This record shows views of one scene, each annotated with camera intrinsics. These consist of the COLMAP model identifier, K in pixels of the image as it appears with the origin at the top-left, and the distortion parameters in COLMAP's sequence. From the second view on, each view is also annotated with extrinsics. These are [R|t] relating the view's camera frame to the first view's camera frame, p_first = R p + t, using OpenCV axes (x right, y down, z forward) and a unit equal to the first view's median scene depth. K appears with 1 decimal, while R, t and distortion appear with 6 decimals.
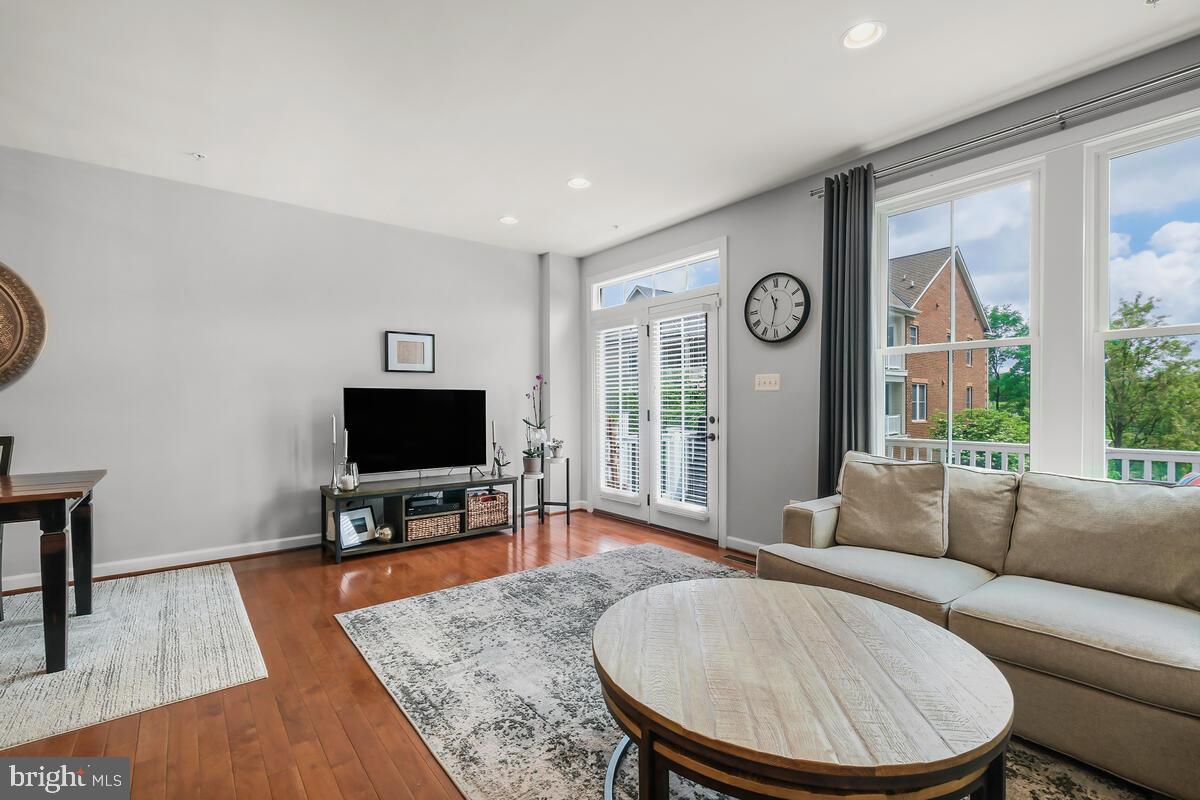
lens RADIAL K [[521.1, 0, 597.1], [0, 521.1, 398.1], [0, 0, 1]] dist [-0.000025, -0.000021]
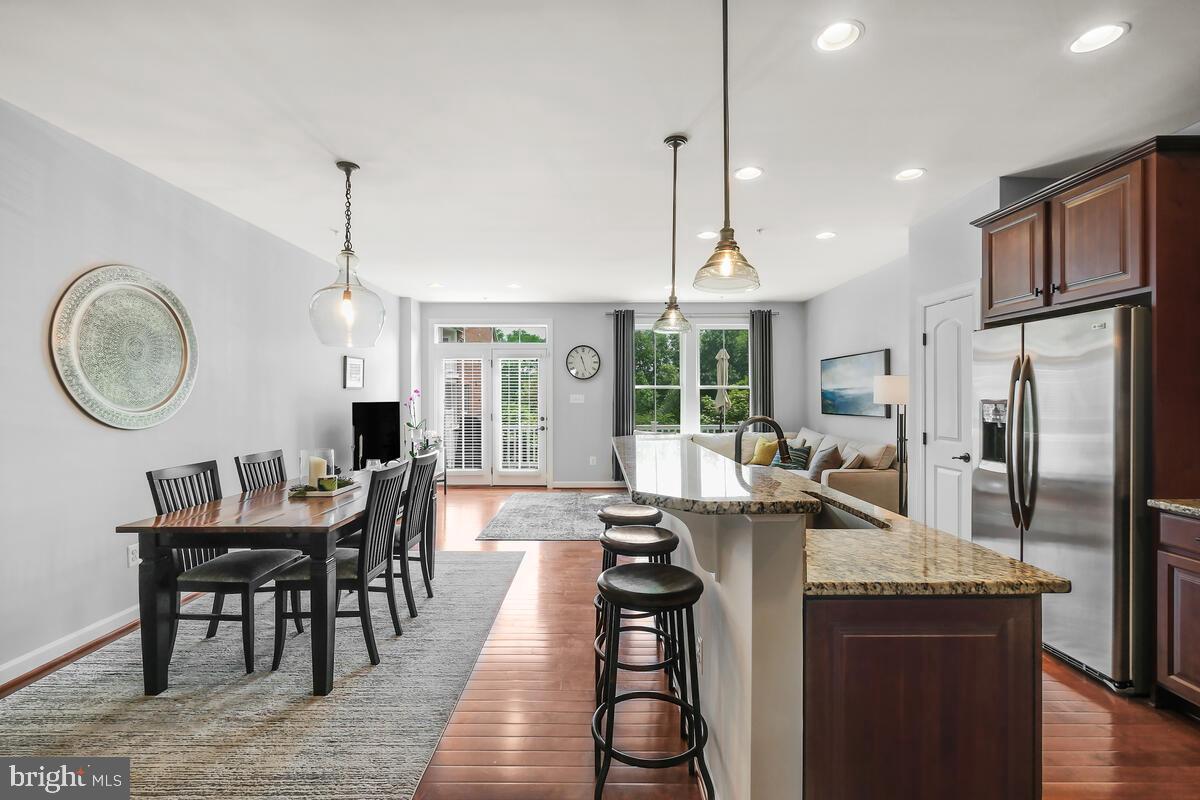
lens RADIAL K [[521.1, 0, 597.1], [0, 521.1, 398.1], [0, 0, 1]] dist [-0.000025, -0.000021]
pose [[0.616265, 0.001984, 0.787536, -1.734516], [-0.009379, 0.999944, 0.004820, -0.065087], [-0.787483, -0.010357, 0.616250, -0.403173]]
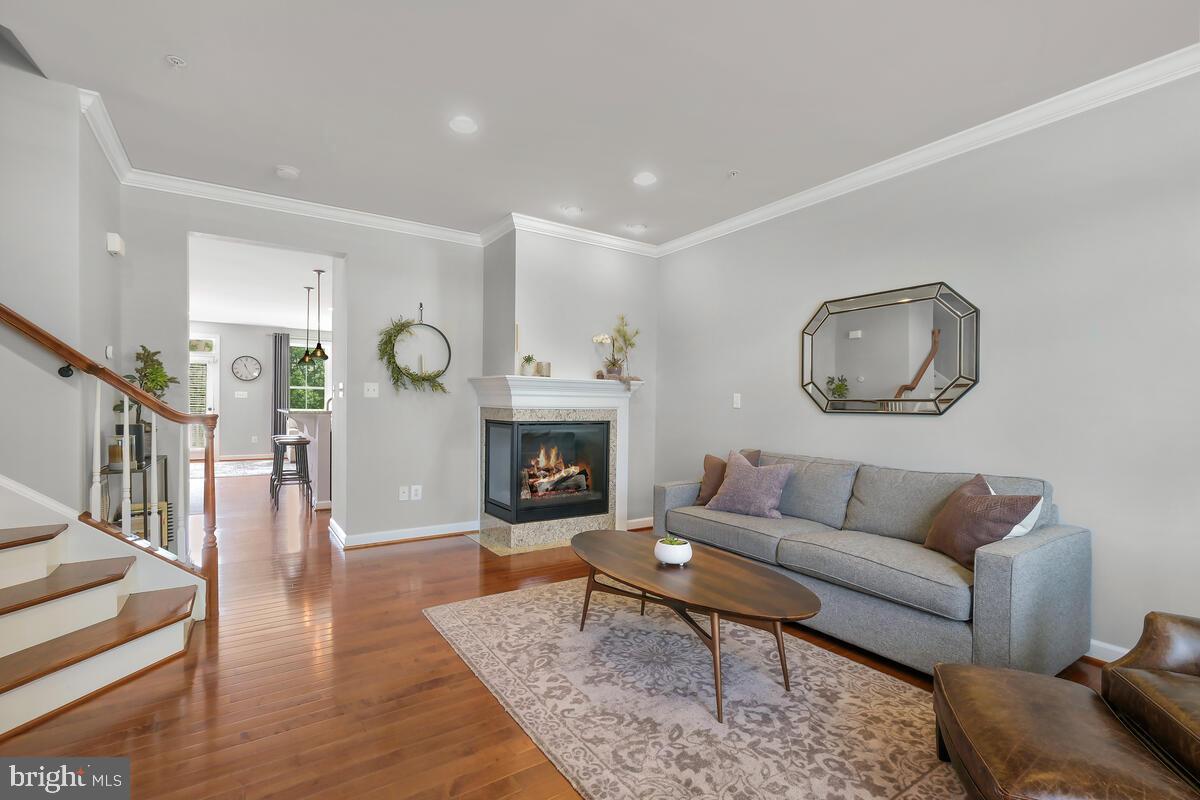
lens RADIAL K [[549.0, 0, 599.0], [0, 549.0, 404.3], [0, 0, 1]] dist [0.001225, 0.000079]
pose [[0.078941, 0.002344, 0.996877, -3.464182], [-0.019871, 0.999802, -0.000777, -0.024928], [-0.996681, -0.019747, 0.078972, -1.568890]]
